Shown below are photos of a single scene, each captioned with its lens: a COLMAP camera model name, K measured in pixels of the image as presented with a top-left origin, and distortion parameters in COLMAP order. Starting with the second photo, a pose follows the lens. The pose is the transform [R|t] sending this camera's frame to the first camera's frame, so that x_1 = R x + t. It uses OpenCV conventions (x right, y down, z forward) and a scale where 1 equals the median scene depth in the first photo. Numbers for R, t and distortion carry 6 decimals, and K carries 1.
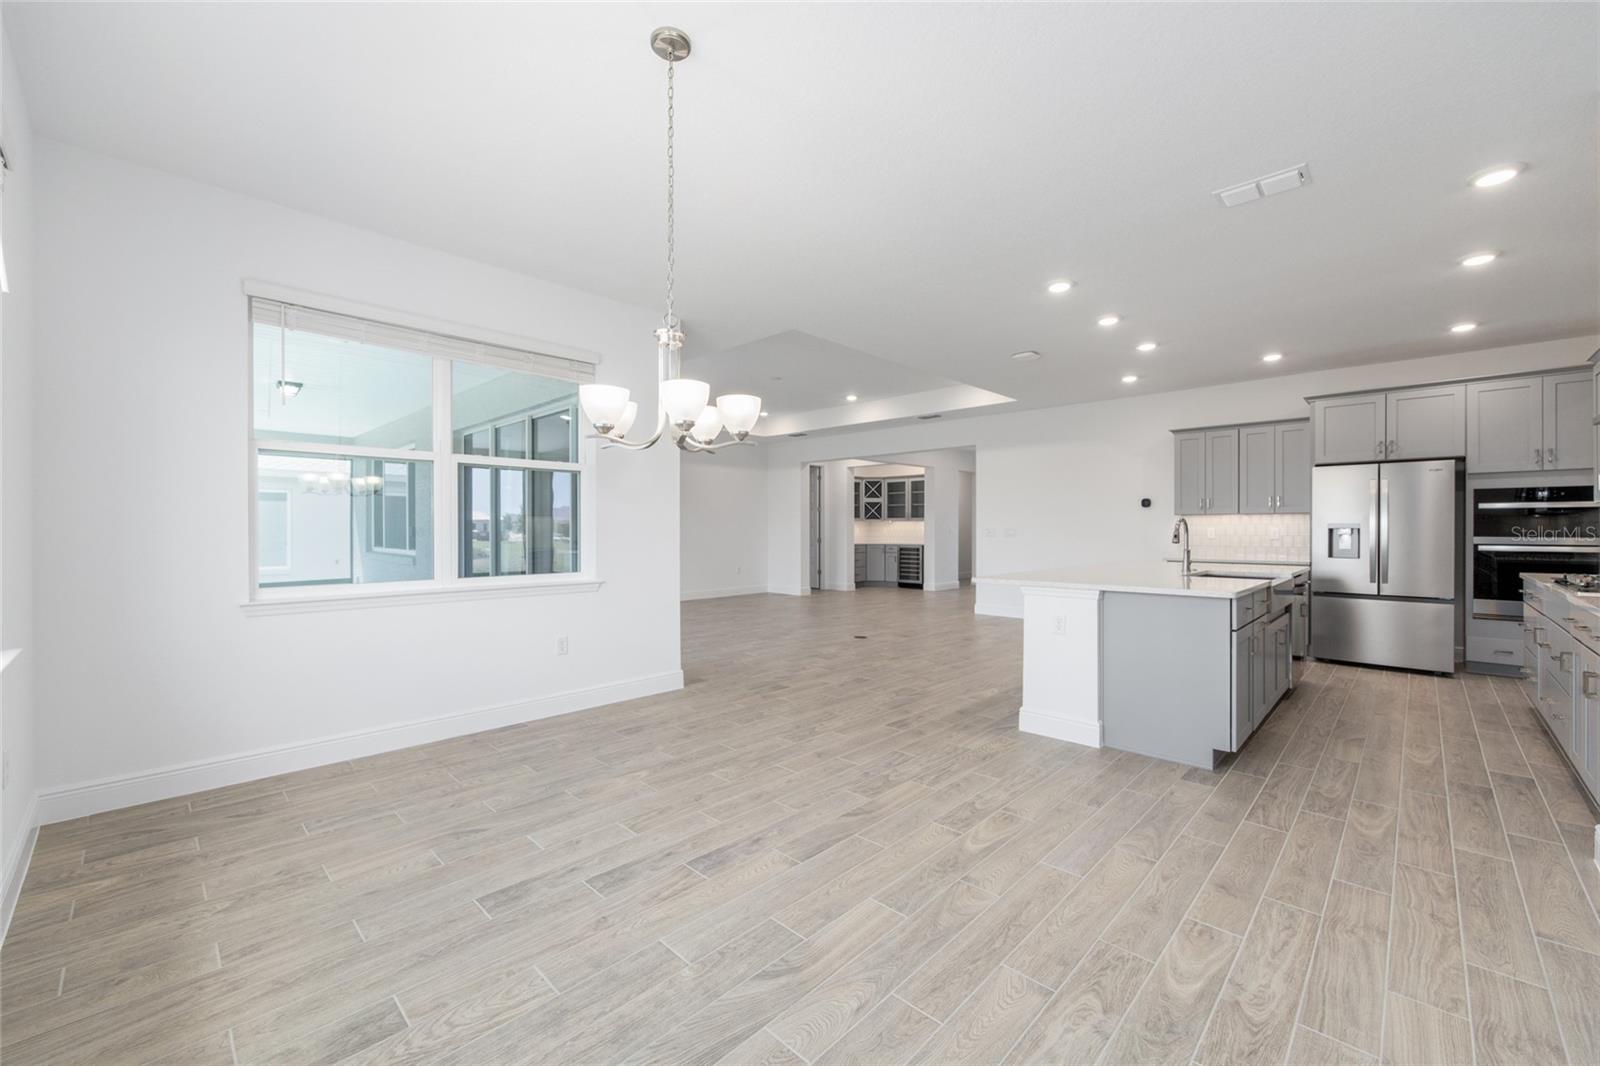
lens RADIAL K [[642.8, 0, 812.5], [0, 642.8, 530.1], [0, 0, 1]] dist [0.012820, -0.000161]
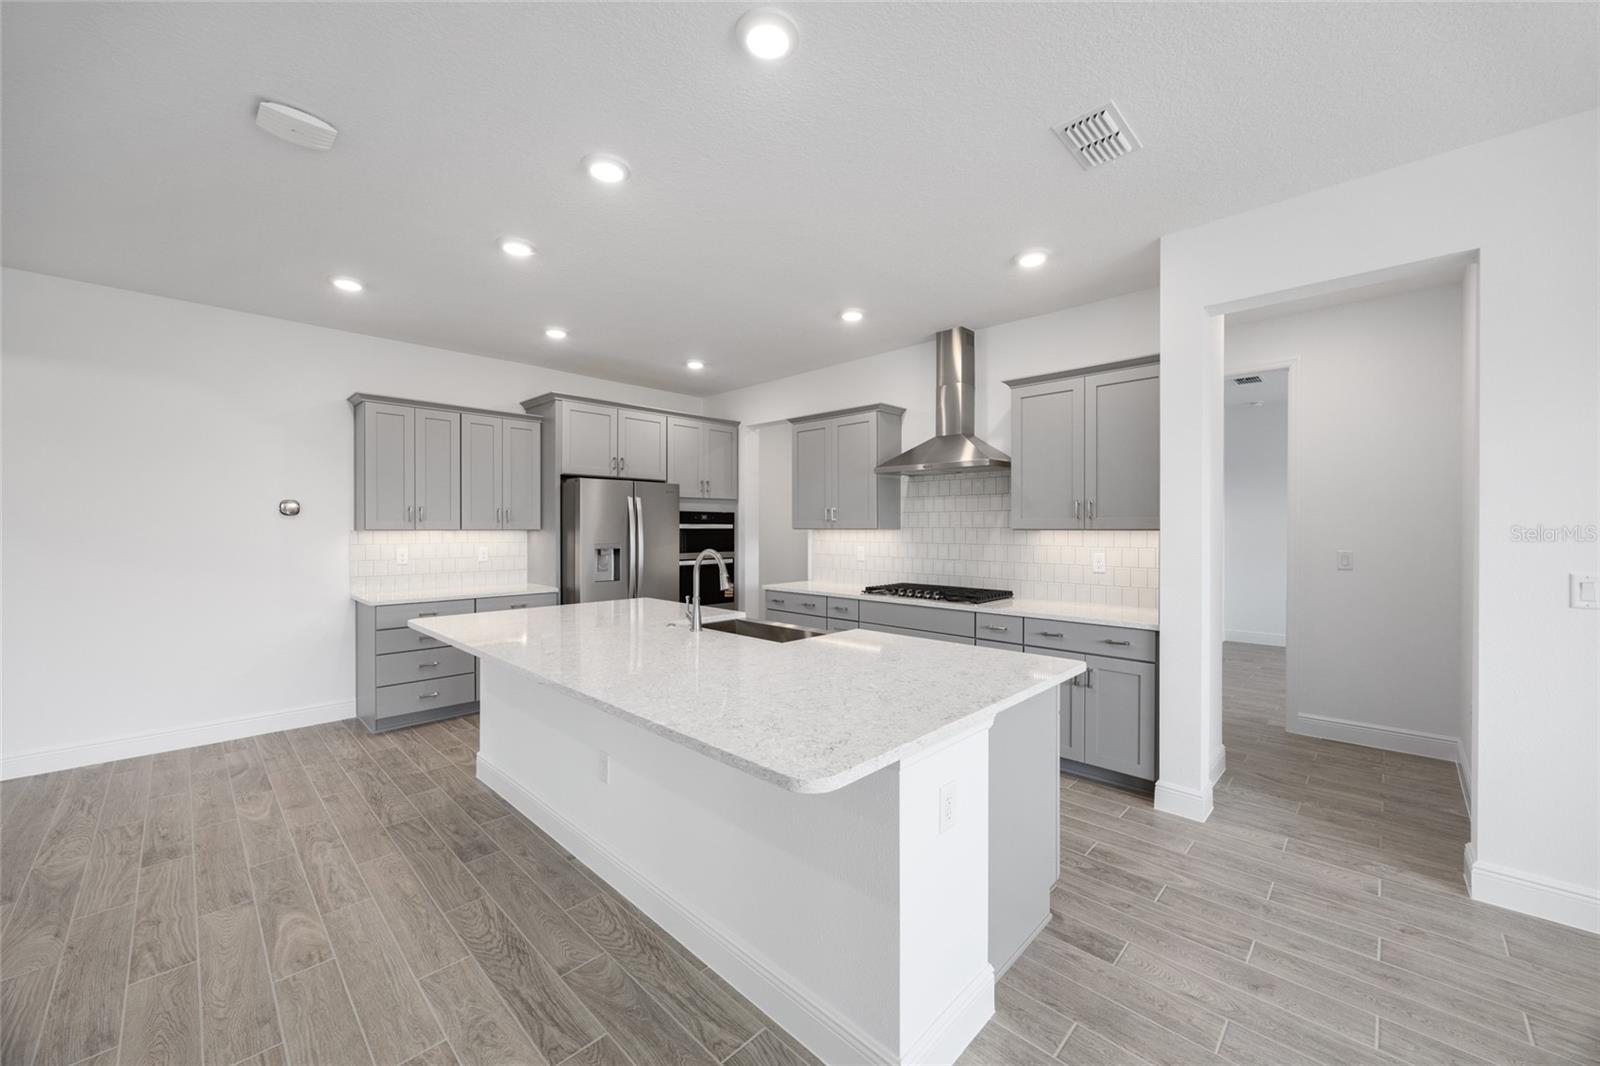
lens RADIAL K [[608.8, 0, 805.5], [0, 608.8, 529.1], [0, 0, 1]] dist [-0.003722, 0.000108]
pose [[0.015114, -0.001890, 0.999884, -0.022556], [0.001307, 0.999997, 0.001871, -0.025801], [-0.999885, 0.001278, 0.015117, 0.583251]]
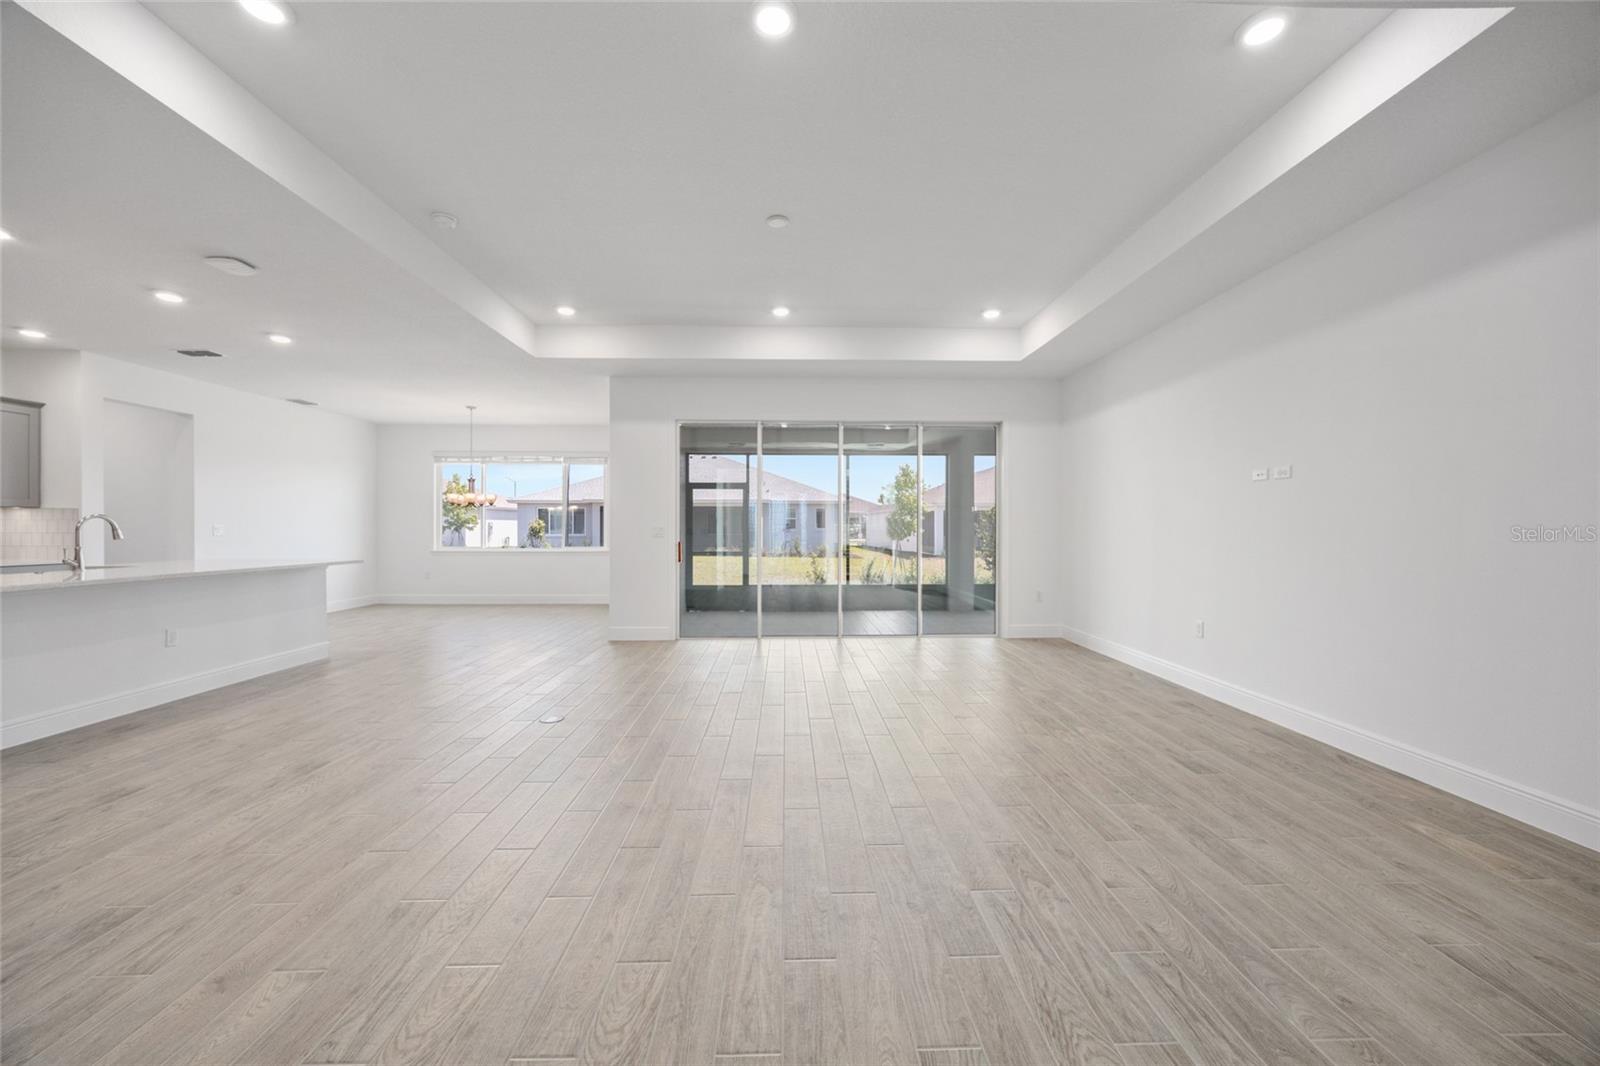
lens RADIAL K [[609.3, 0, 800.0], [0, 609.3, 533.0], [0, 0, 1]] dist [0.001588, 0.000449]
pose [[-0.713832, 0.005017, -0.700299, 0.298031], [-0.001319, 0.999963, 0.008507, -0.000299], [0.700316, 0.006996, -0.713799, 1.566547]]
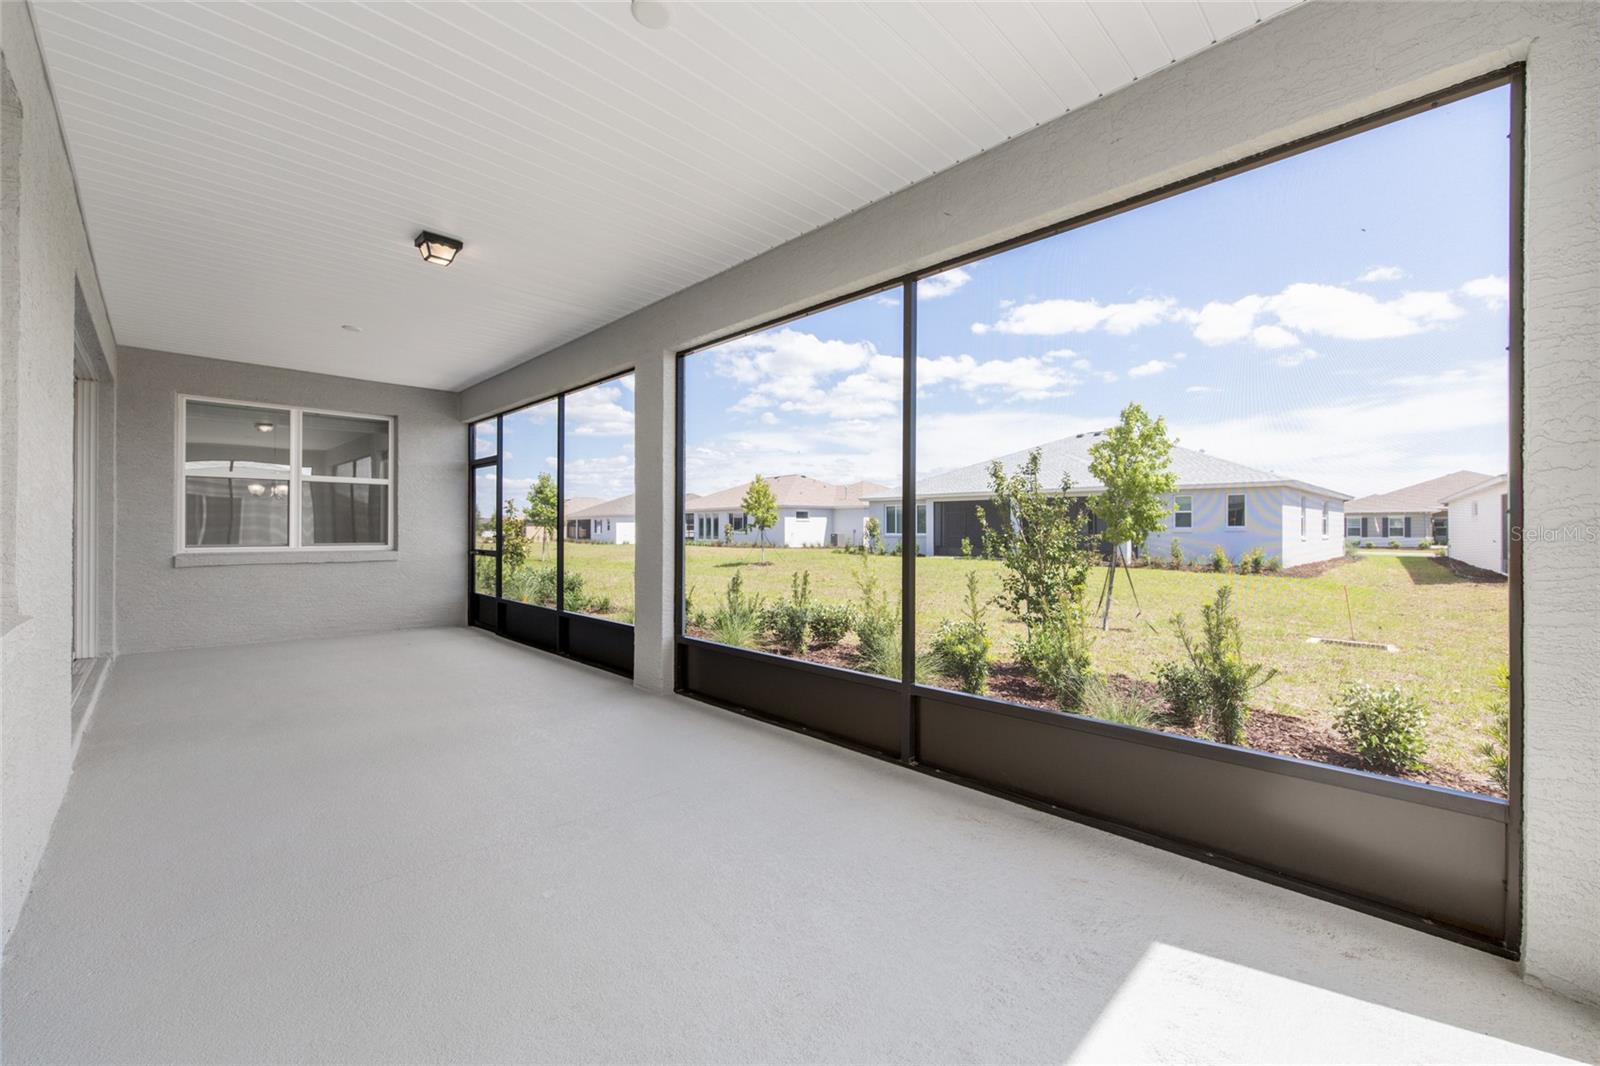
lens RADIAL K [[641.5, 0, 804.1], [0, 641.5, 529.8], [0, 0, 1]] dist [-0.003012, 0.000251]
pose [[-0.999574, -0.001834, 0.029132, -1.114337], [-0.001750, 0.999994, 0.002926, 0.013752], [-0.029138, 0.002873, -0.999571, 1.508121]]
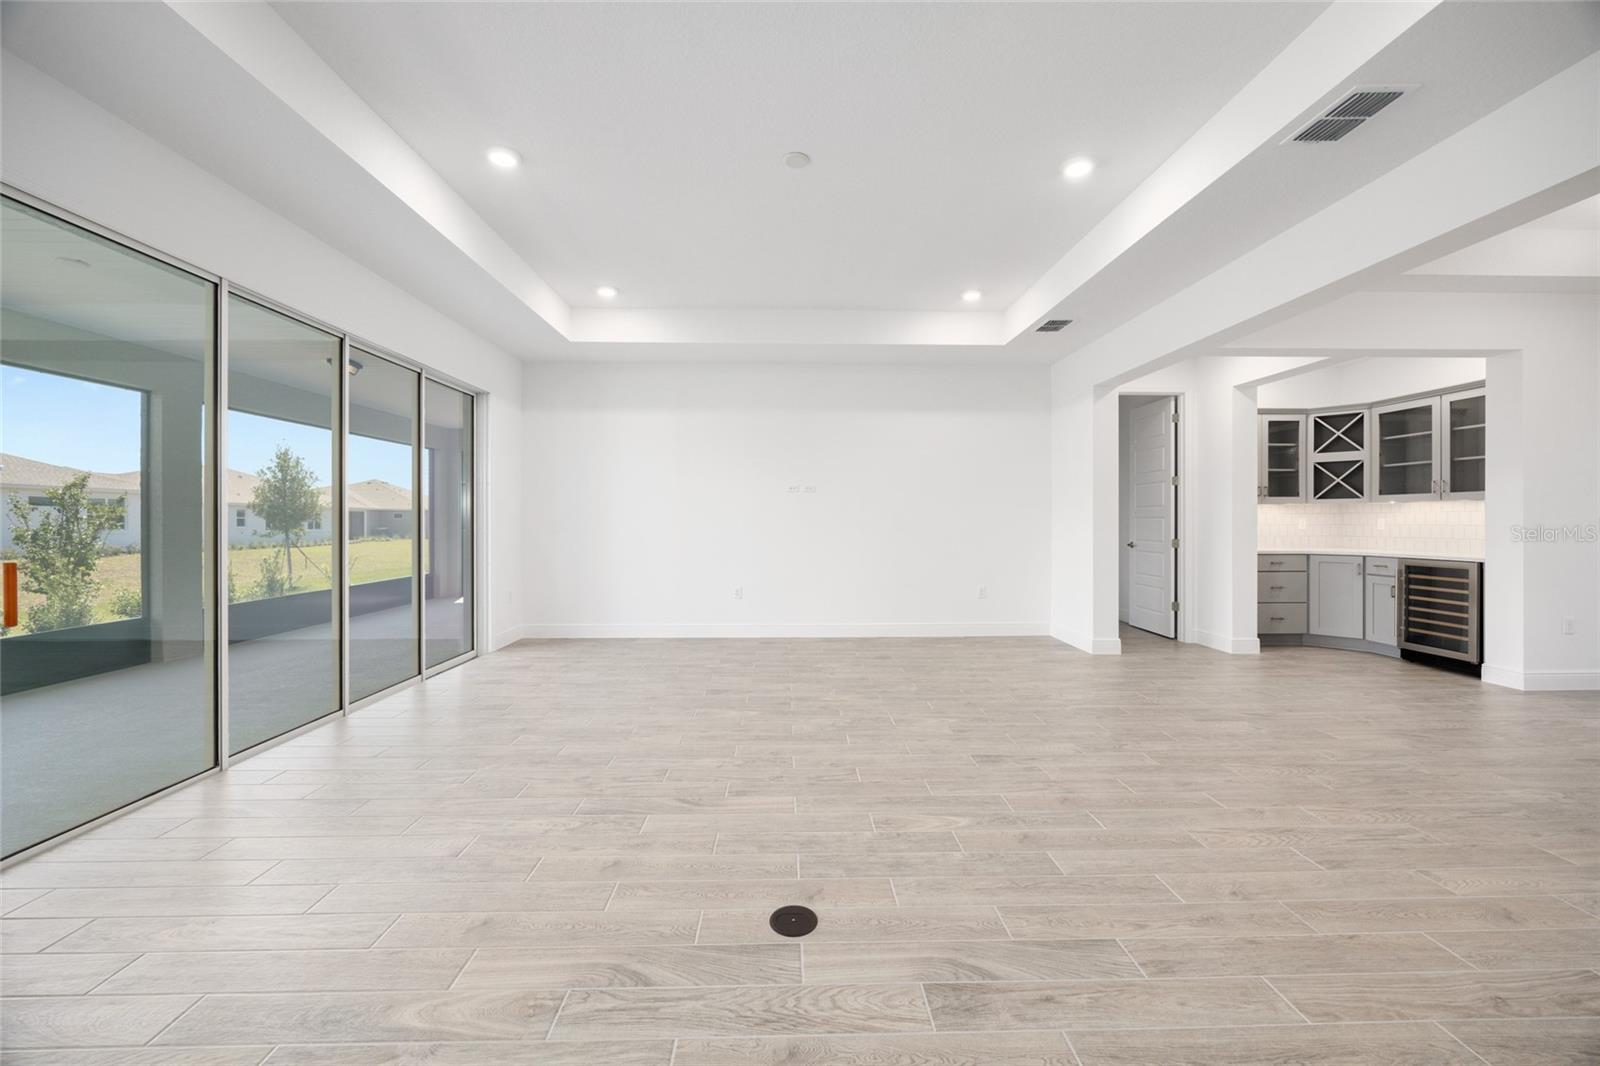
lens RADIAL K [[610.4, 0, 799.8], [0, 610.4, 520.8], [0, 0, 1]] dist [-0.003764, -0.000151]
pose [[0.702529, 0.001181, -0.711654, 0.263455], [-0.002238, 0.999997, -0.000550, -0.000046], [0.711652, 0.001979, 0.702529, 0.842062]]
